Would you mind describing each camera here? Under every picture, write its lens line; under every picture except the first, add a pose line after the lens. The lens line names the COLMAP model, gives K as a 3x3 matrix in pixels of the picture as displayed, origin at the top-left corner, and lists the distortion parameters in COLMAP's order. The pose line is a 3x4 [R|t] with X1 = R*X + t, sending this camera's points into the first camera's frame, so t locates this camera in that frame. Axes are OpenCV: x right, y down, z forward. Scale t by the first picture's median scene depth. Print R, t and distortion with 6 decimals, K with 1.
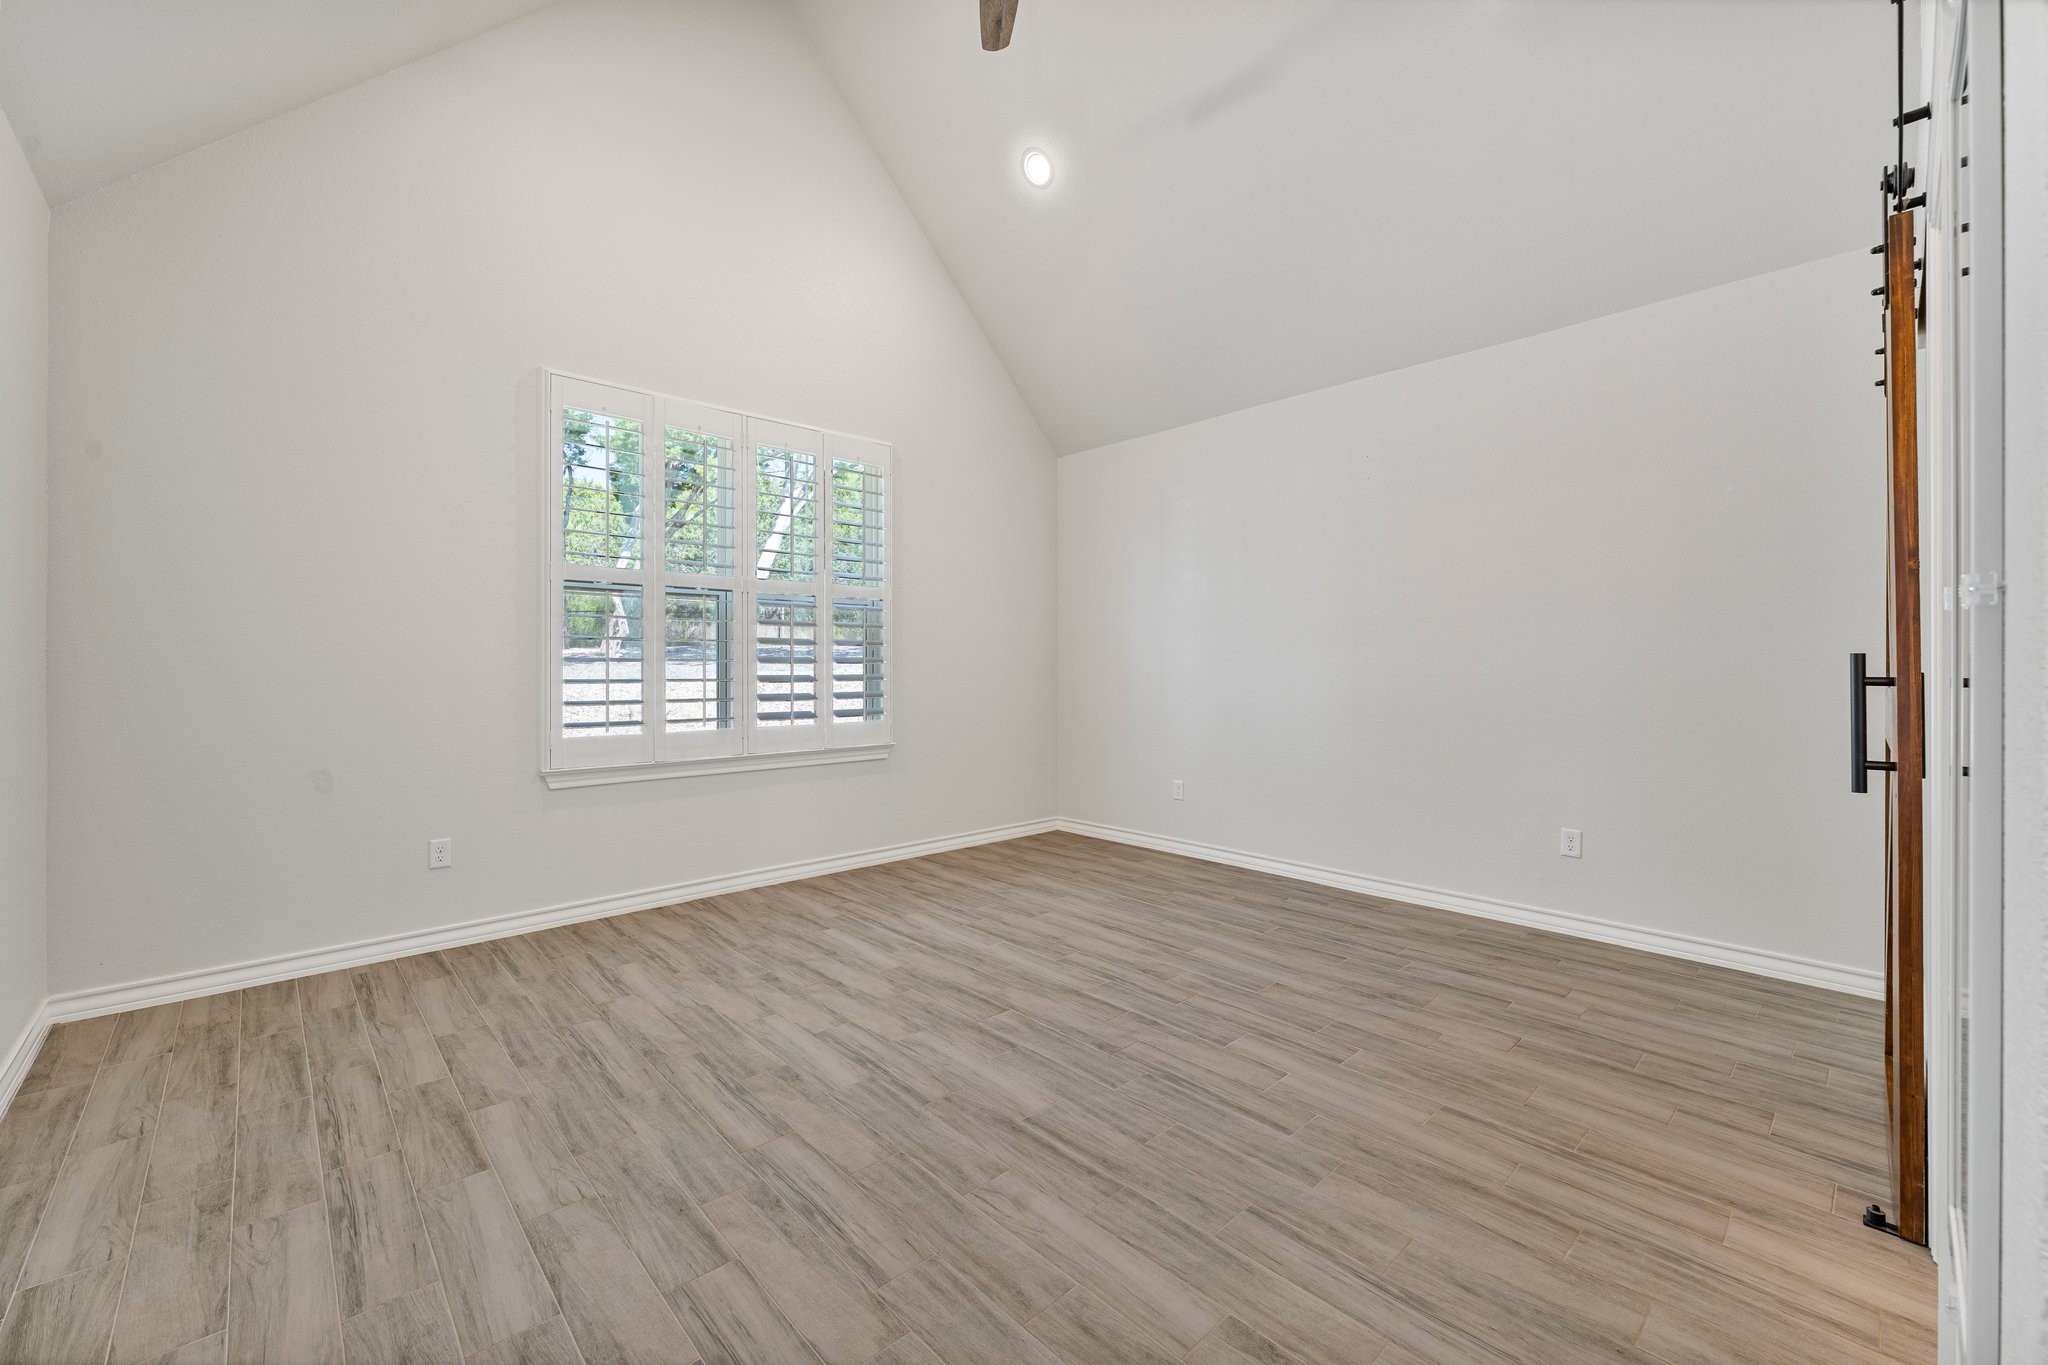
lens RADIAL K [[812.5, 0, 1025.1], [0, 812.5, 682.6], [0, 0, 1]] dist [0.001901, 0.000425]
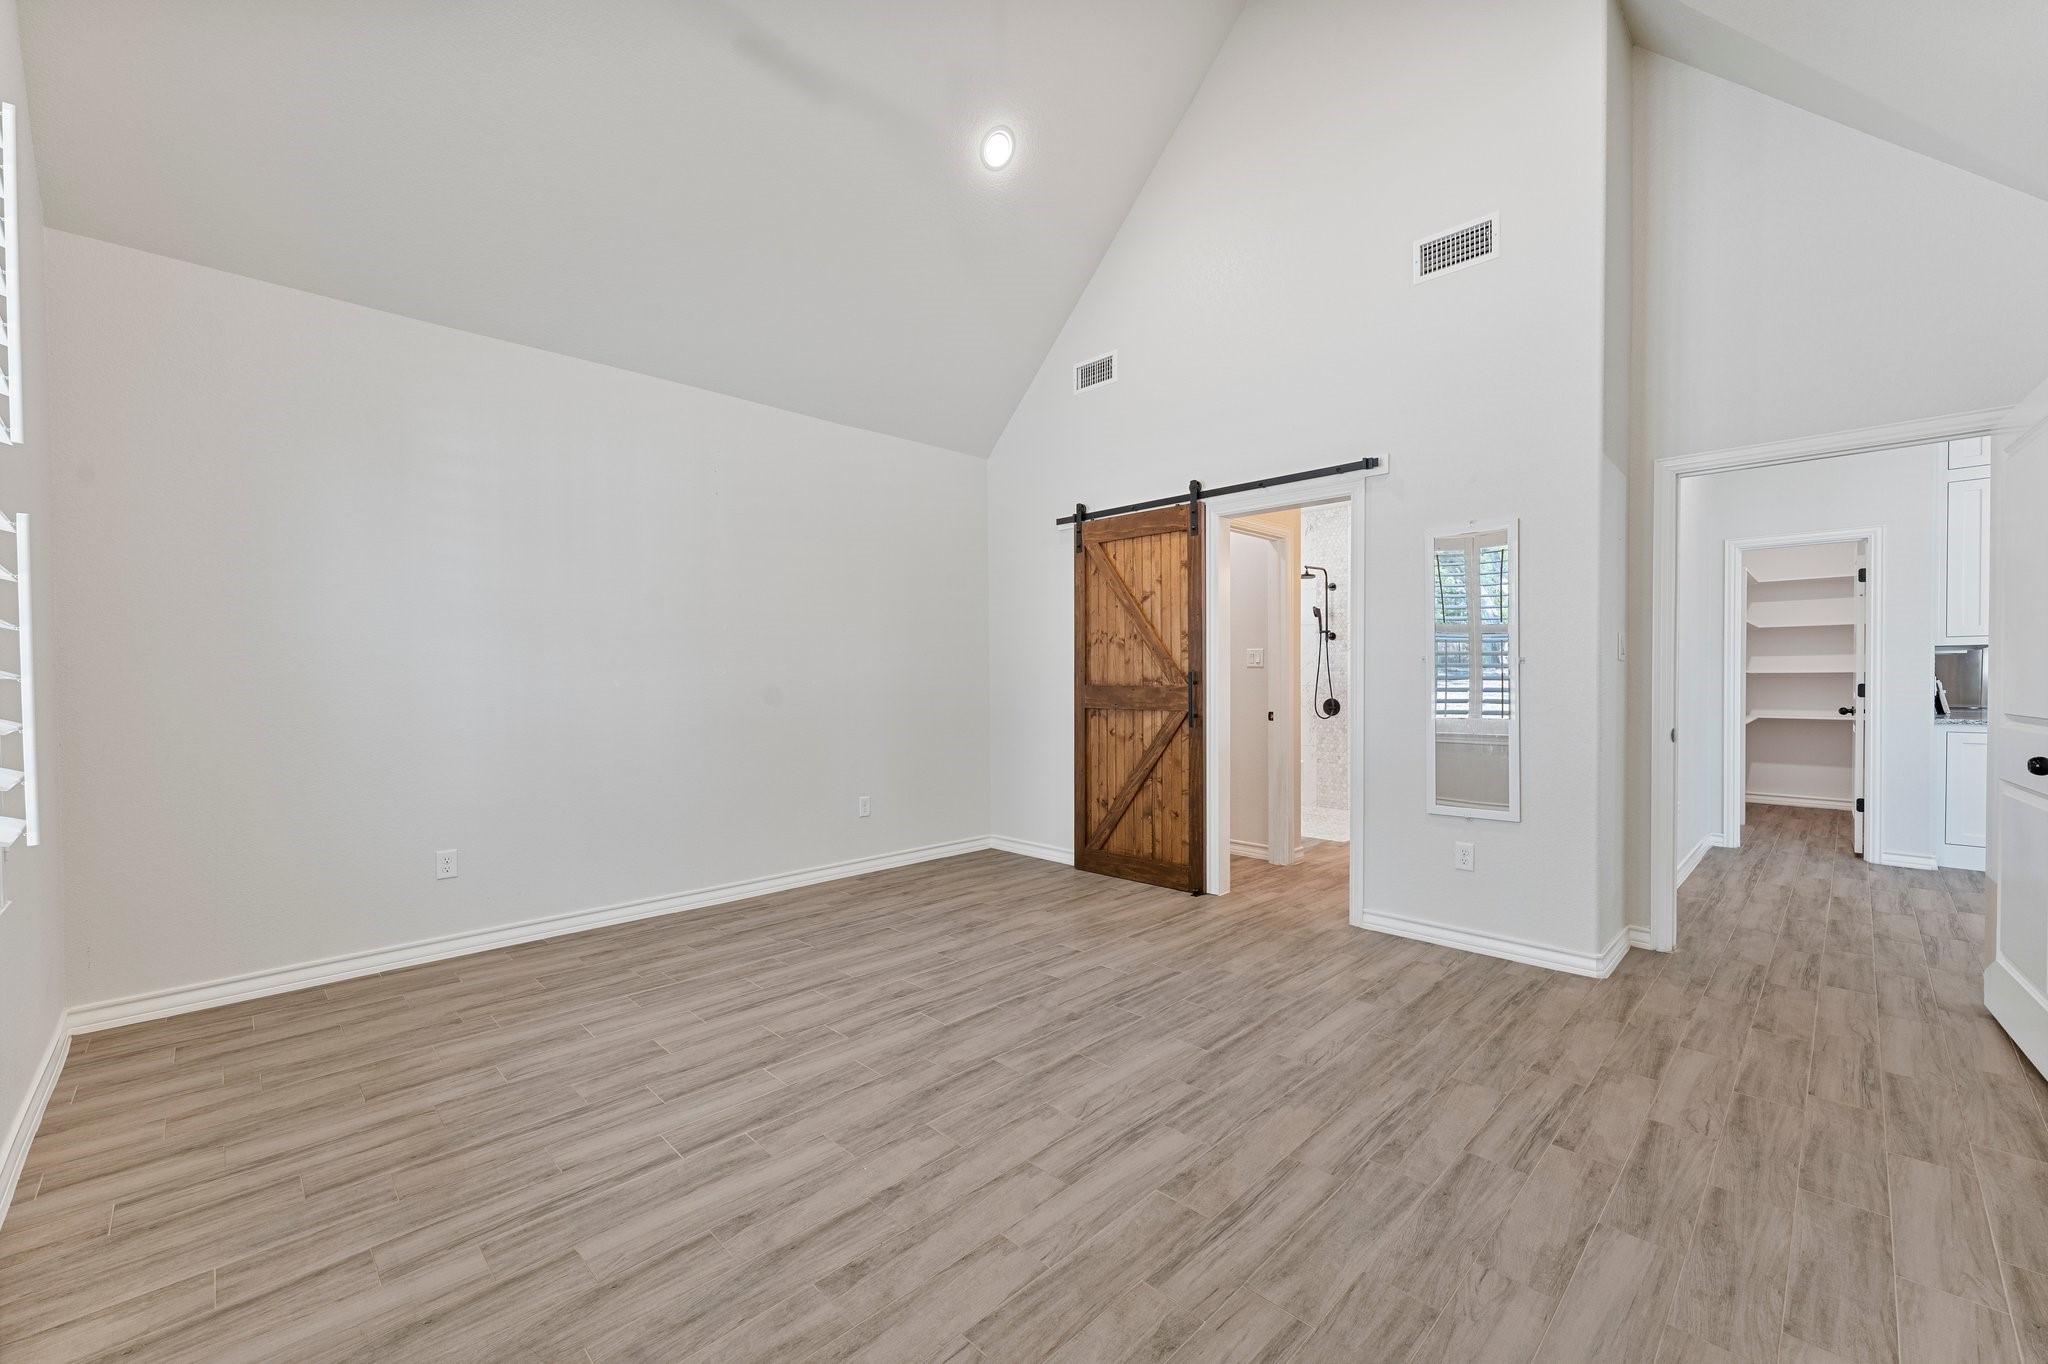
lens RADIAL K [[821.3, 0, 1014.4], [0, 821.3, 680.1], [0, 0, 1]] dist [0.002878, -0.000060]
pose [[-0.019401, -0.004357, 0.999802, -0.938393], [0.025872, 0.999653, 0.004859, -0.021451], [-0.999477, 0.025962, -0.019282, 0.994467]]
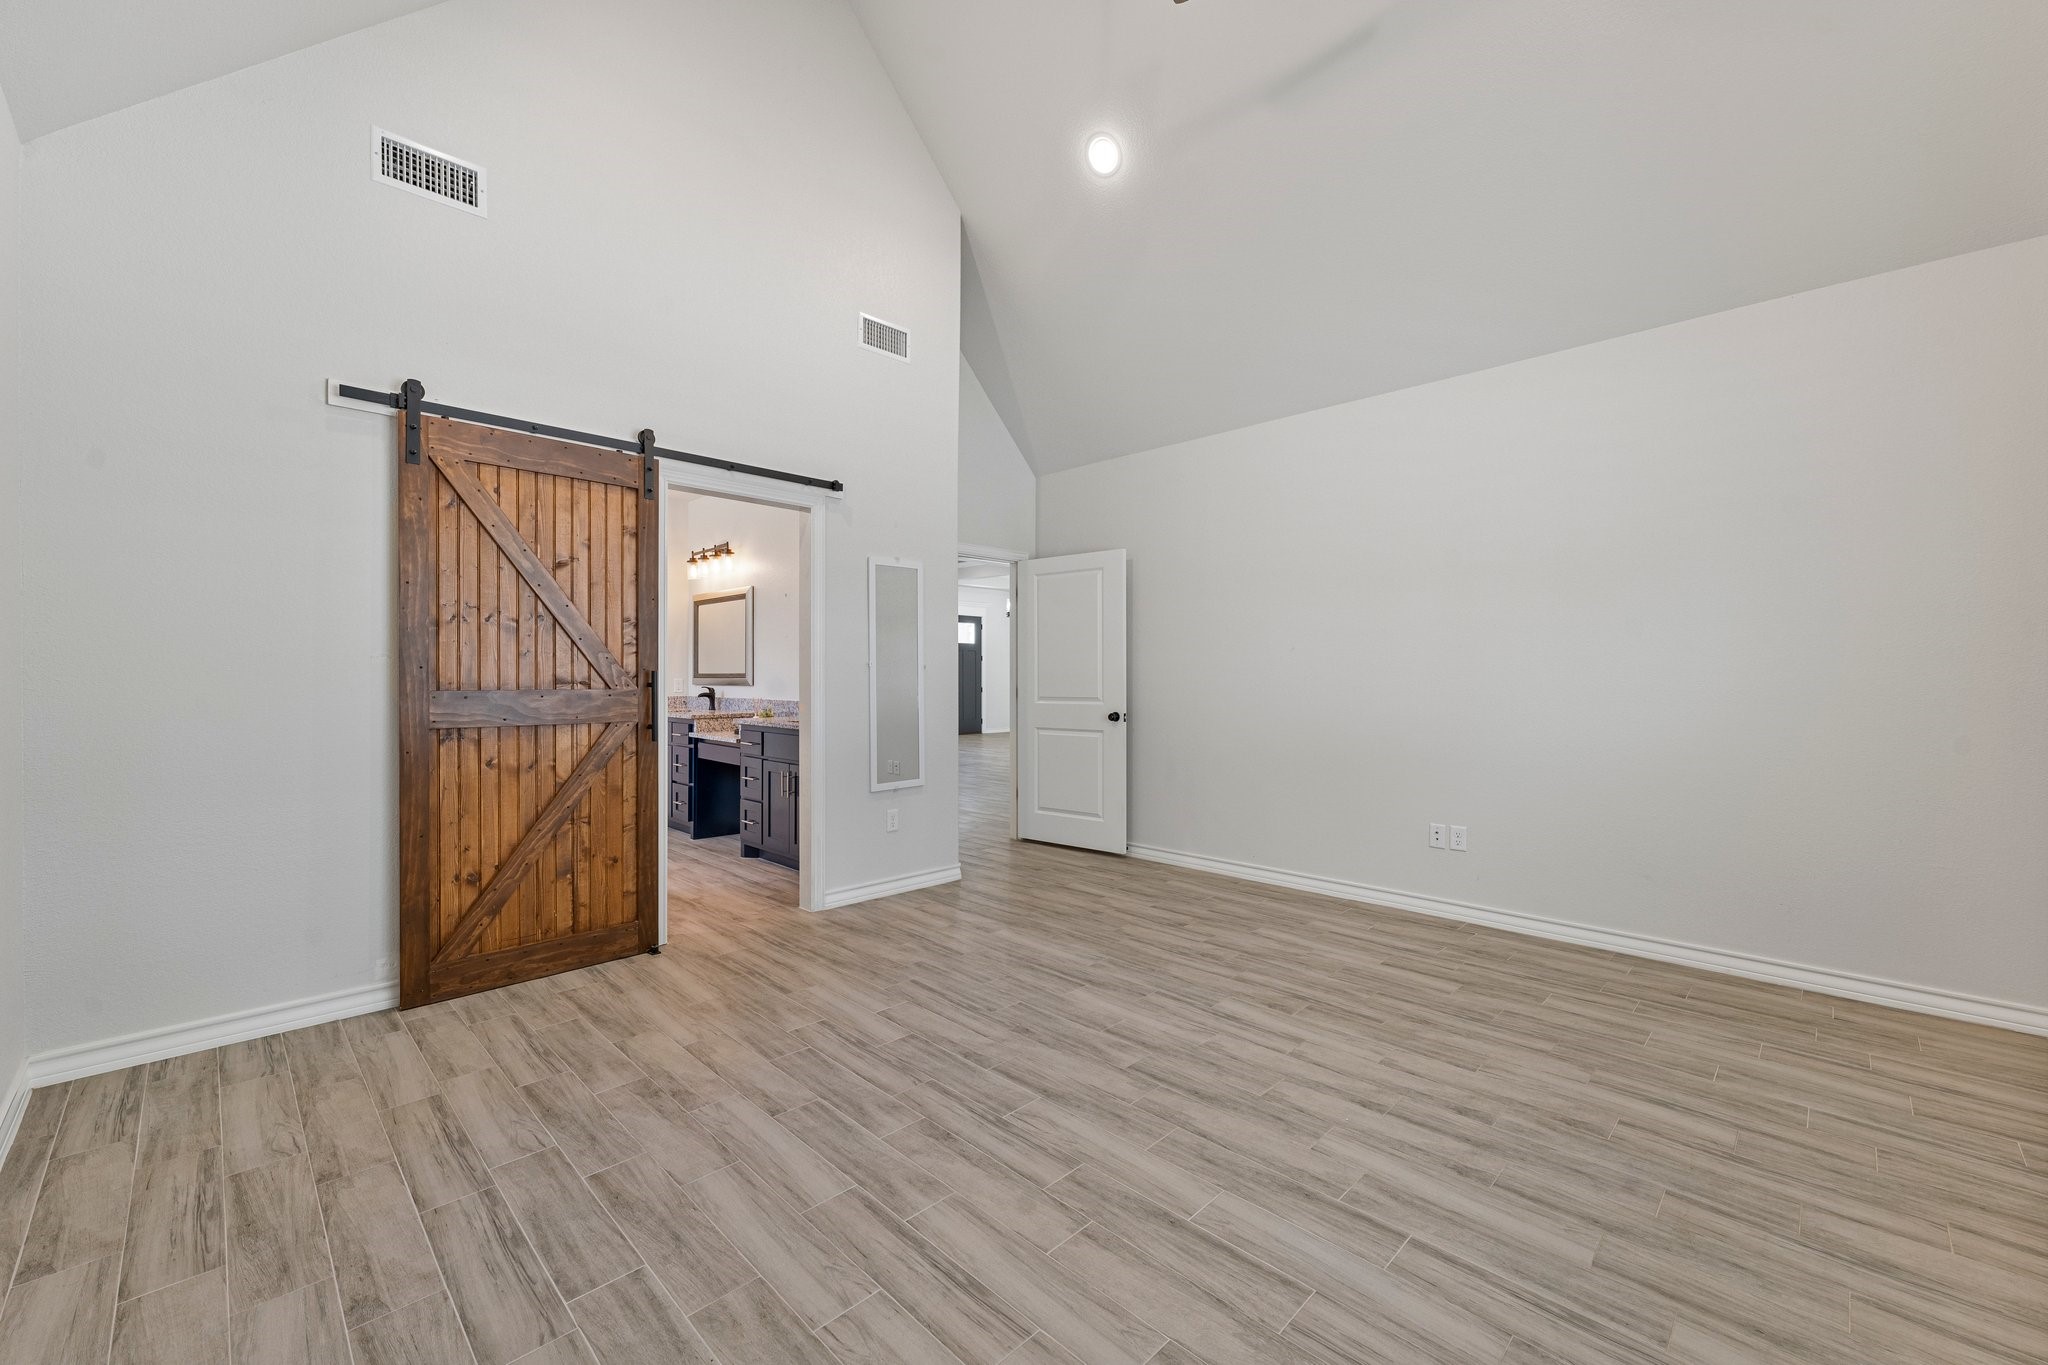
lens RADIAL K [[821.7, 0, 1025.6], [0, 821.7, 676.6], [0, 0, 1]] dist [0.001732, 0.000243]
pose [[-0.999443, -0.004968, -0.033002, 0.121592], [-0.005682, 0.999751, 0.021594, -0.043884], [0.032886, 0.021770, -0.999222, 1.904785]]
